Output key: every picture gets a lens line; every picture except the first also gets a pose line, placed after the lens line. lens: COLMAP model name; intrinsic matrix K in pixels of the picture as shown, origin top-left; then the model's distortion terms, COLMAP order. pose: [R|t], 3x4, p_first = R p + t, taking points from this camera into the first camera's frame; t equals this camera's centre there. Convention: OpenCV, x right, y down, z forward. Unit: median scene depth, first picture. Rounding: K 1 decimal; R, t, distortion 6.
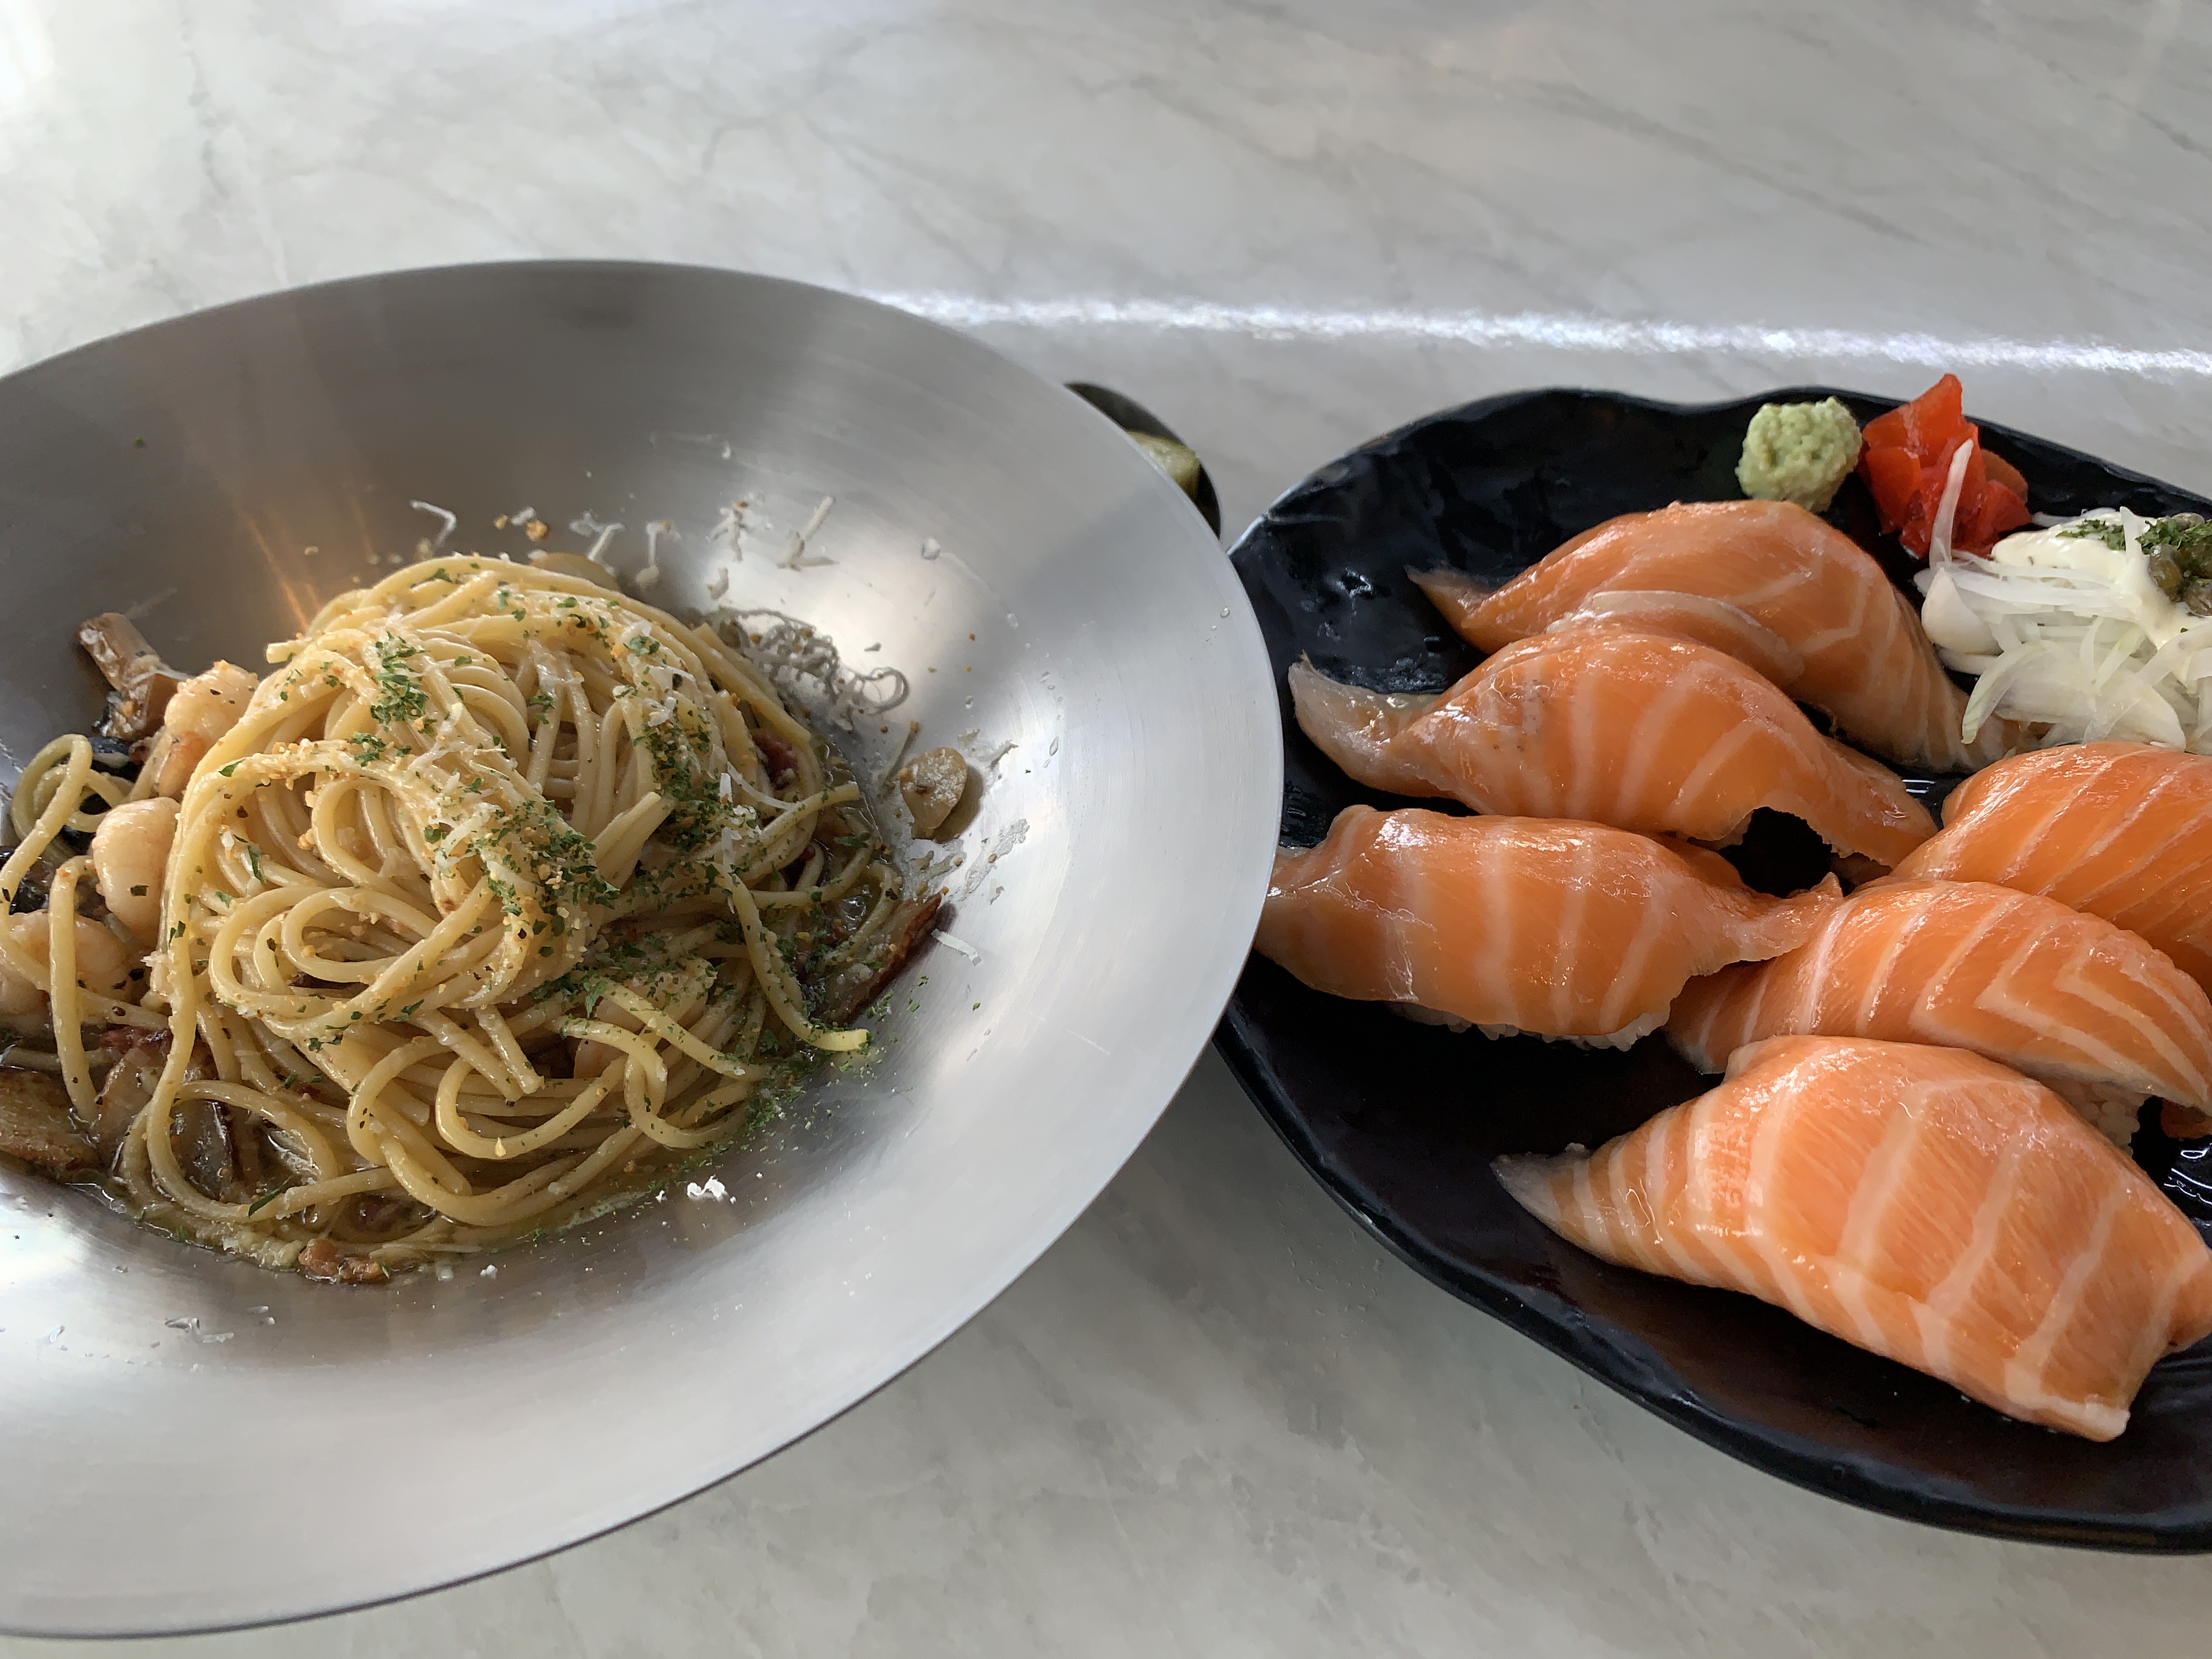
lens RADIAL K [[1749.2, 0, 1121.9], [0, 1749.2, 801.7], [0, 0, 1]] dist [0.007161, -0.007941]
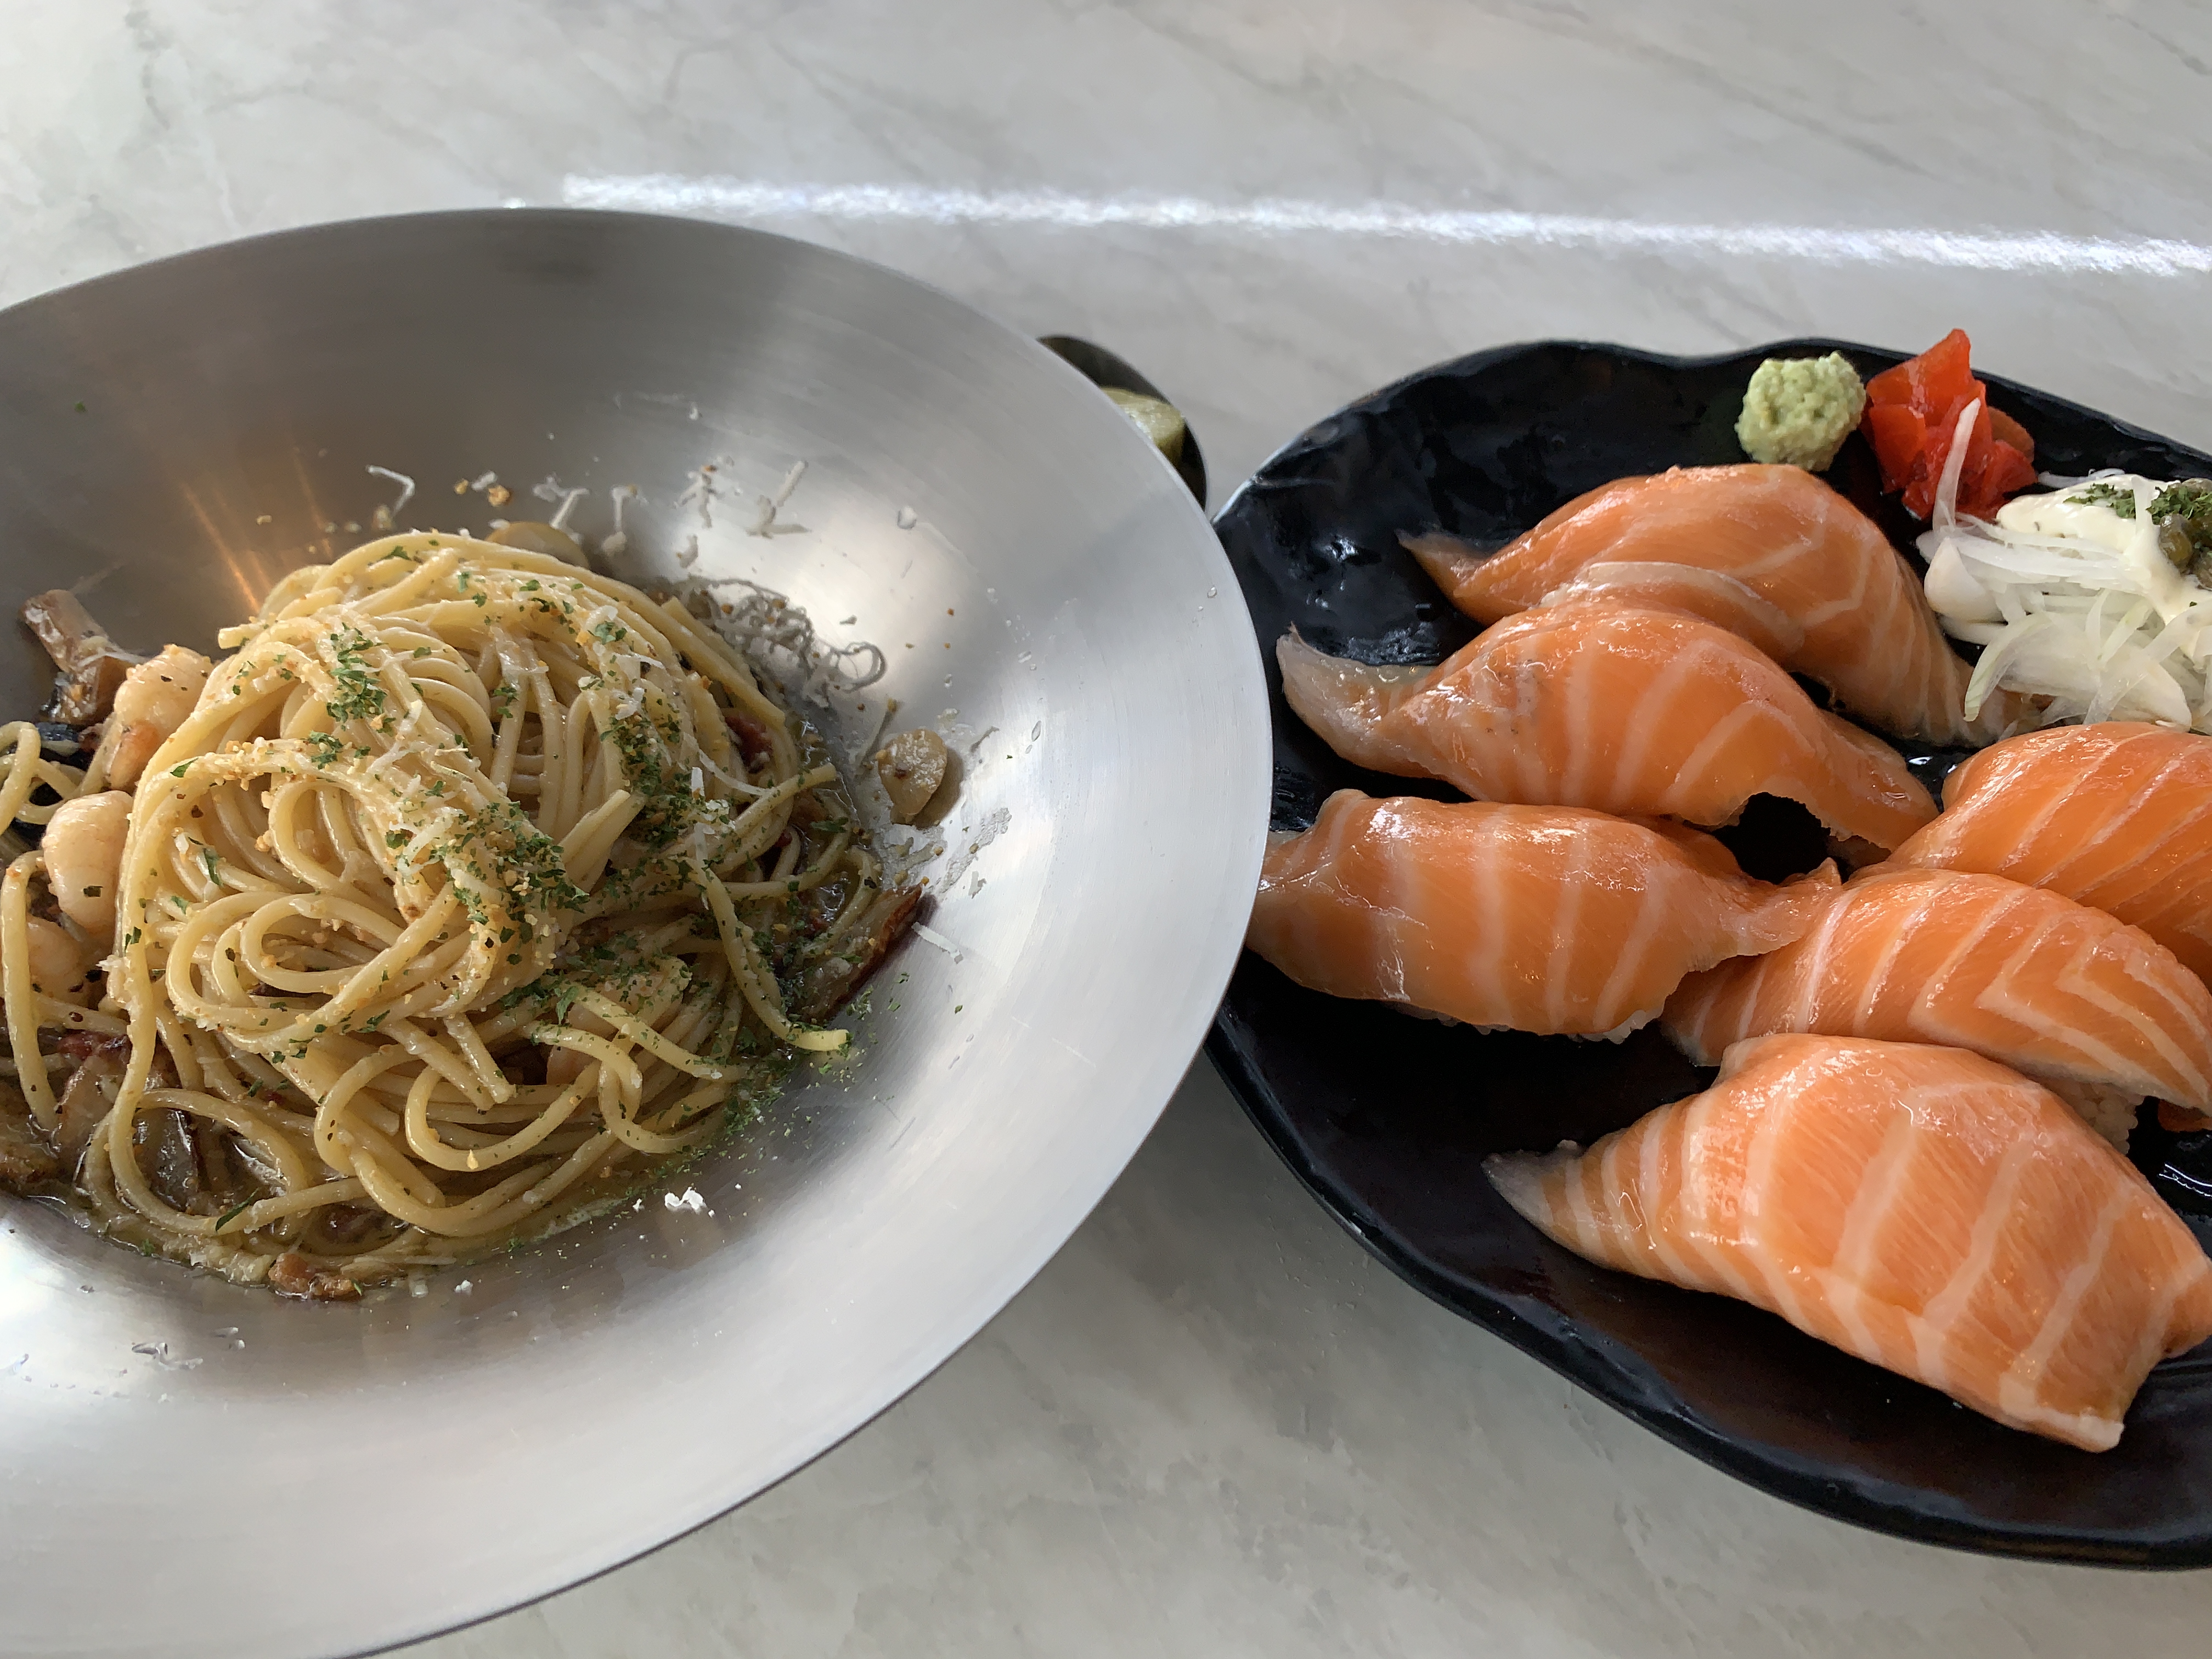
lens RADIAL K [[1749.2, 0, 1121.9], [0, 1749.2, 801.7], [0, 0, 1]] dist [0.007161, -0.007941]
pose [[0.999935, -0.004199, 0.010589, -0.001698], [0.003581, 0.998327, 0.057713, -0.054877], [-0.010813, -0.057672, 0.998277, 0.030110]]
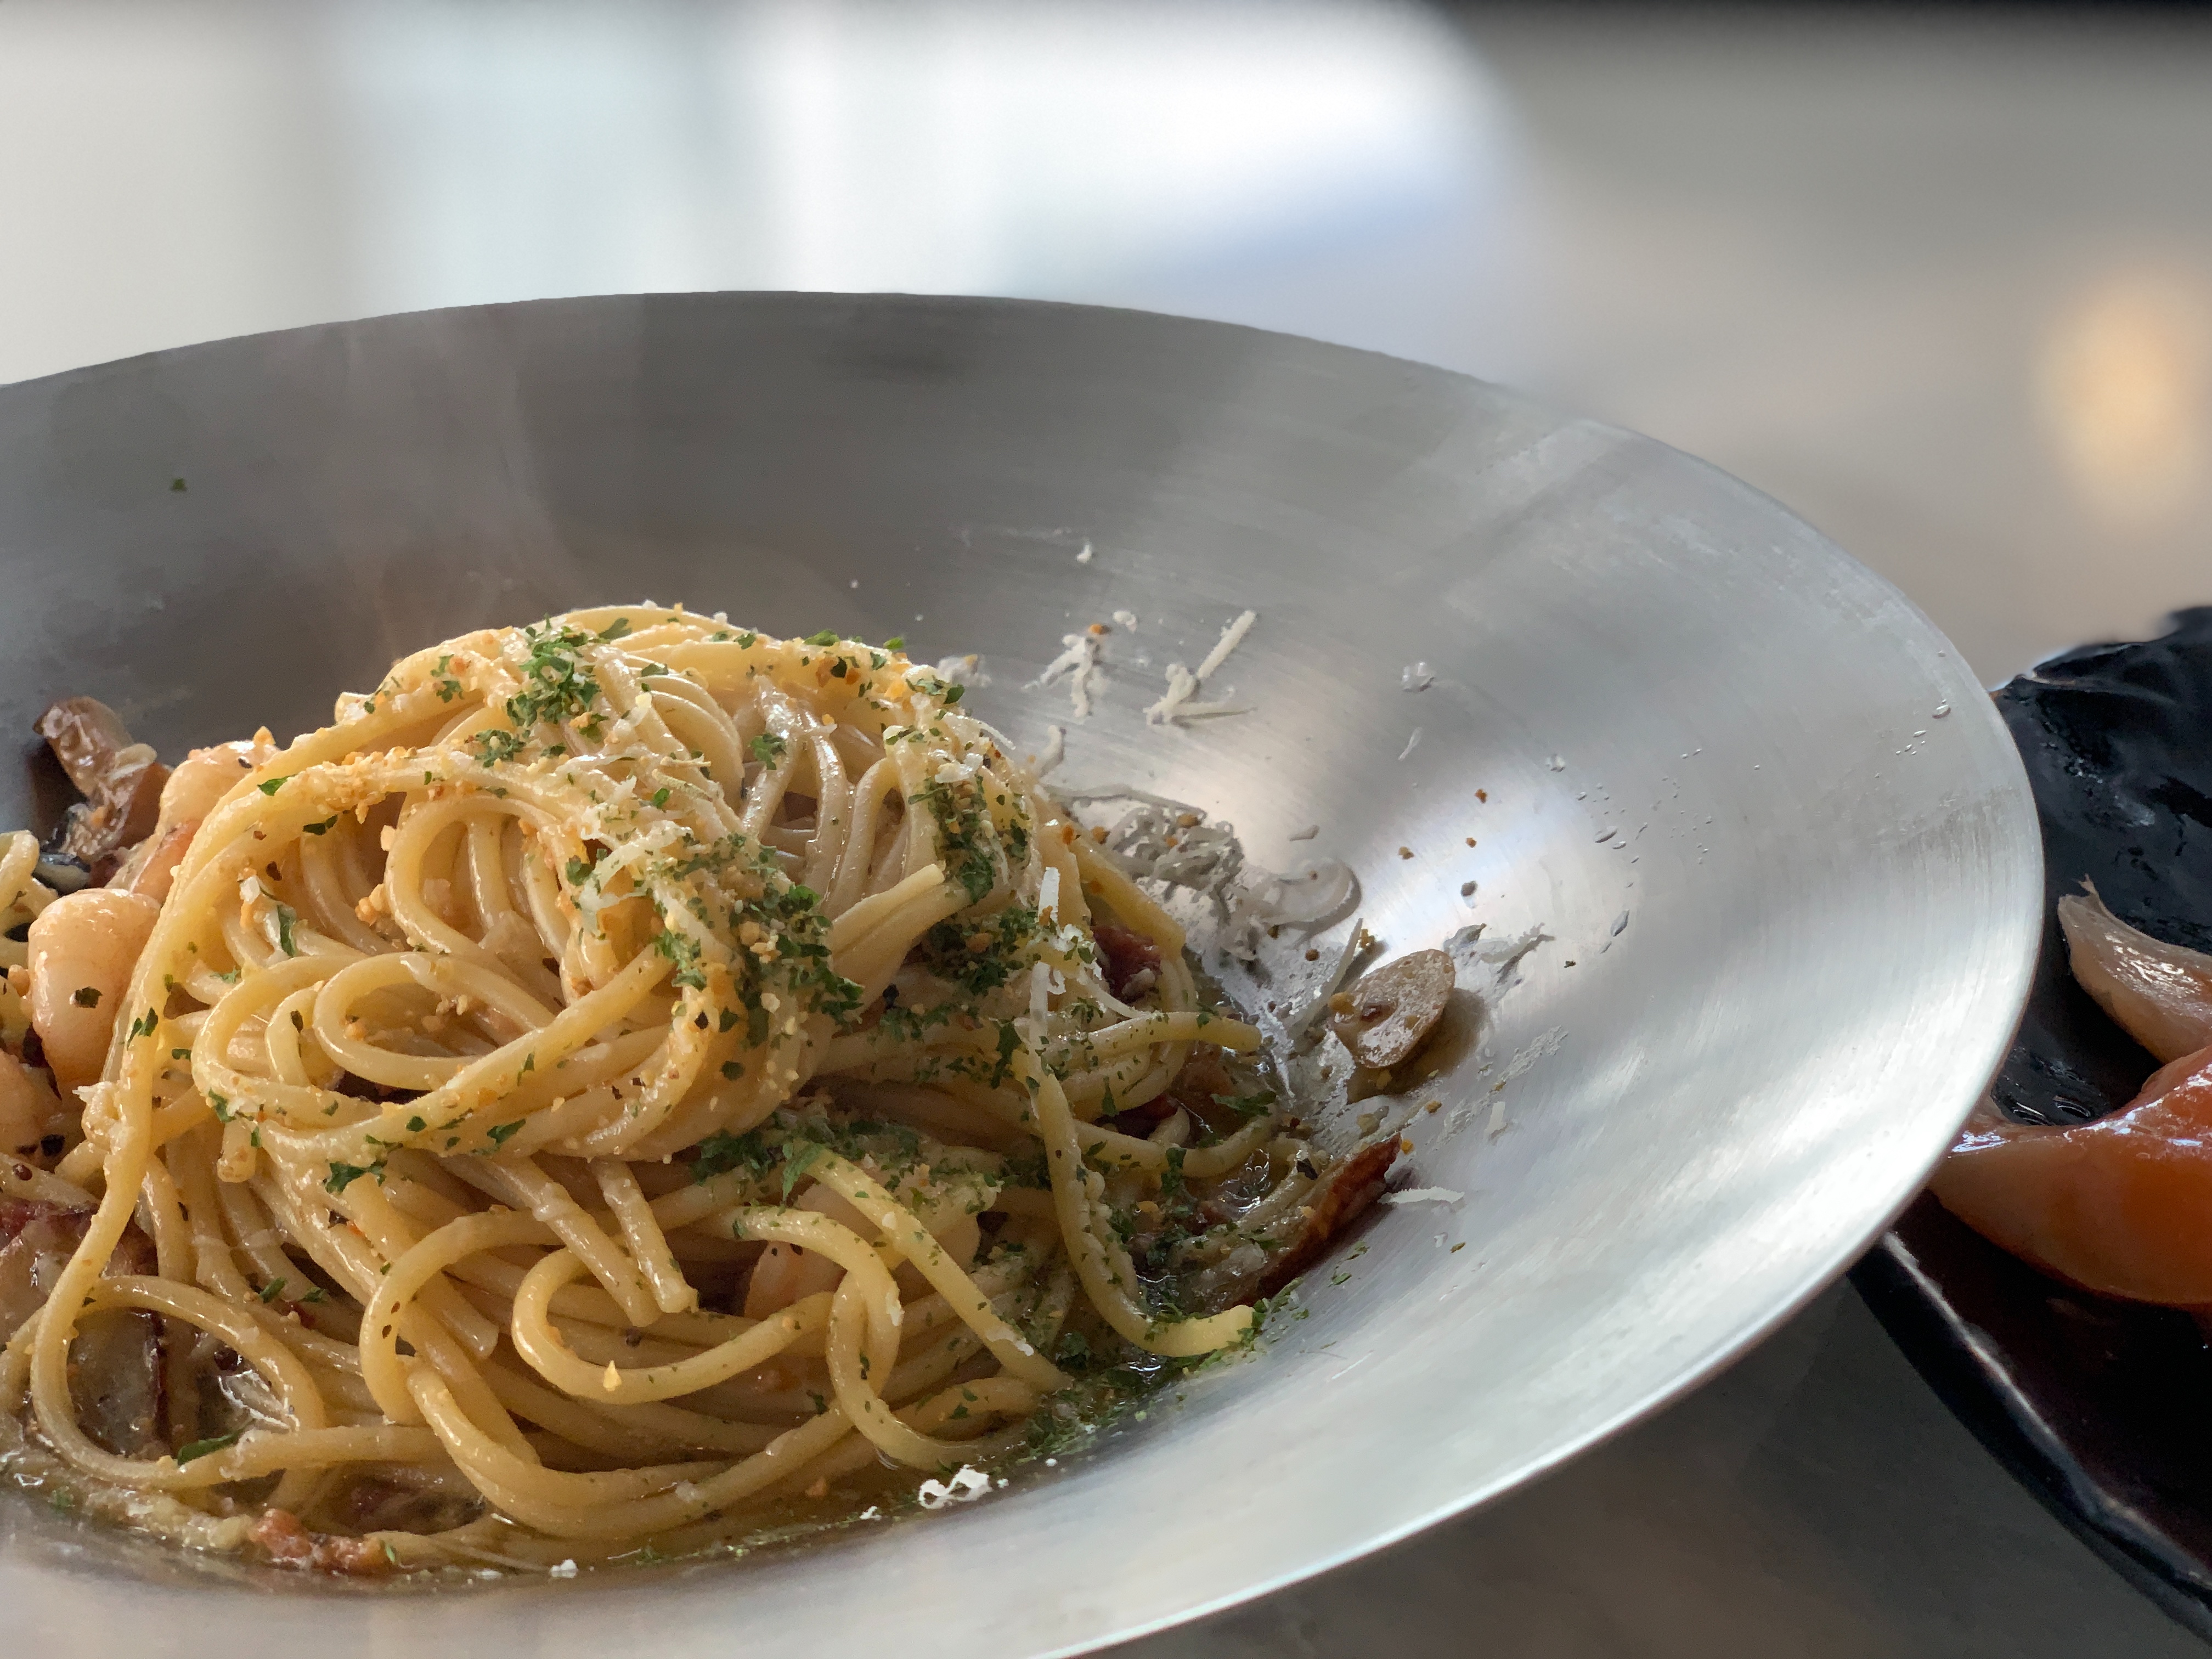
lens RADIAL K [[3454.8, 0, 1106.0], [0, 3454.8, 829.5], [0, 0, 1]] dist [0.023381, -0.040253]
pose [[0.982264, 0.045073, -0.182005, 0.000256], [-0.104124, 0.938376, -0.329559, 0.367740], [0.155935, 0.342665, 0.926426, -0.076459]]
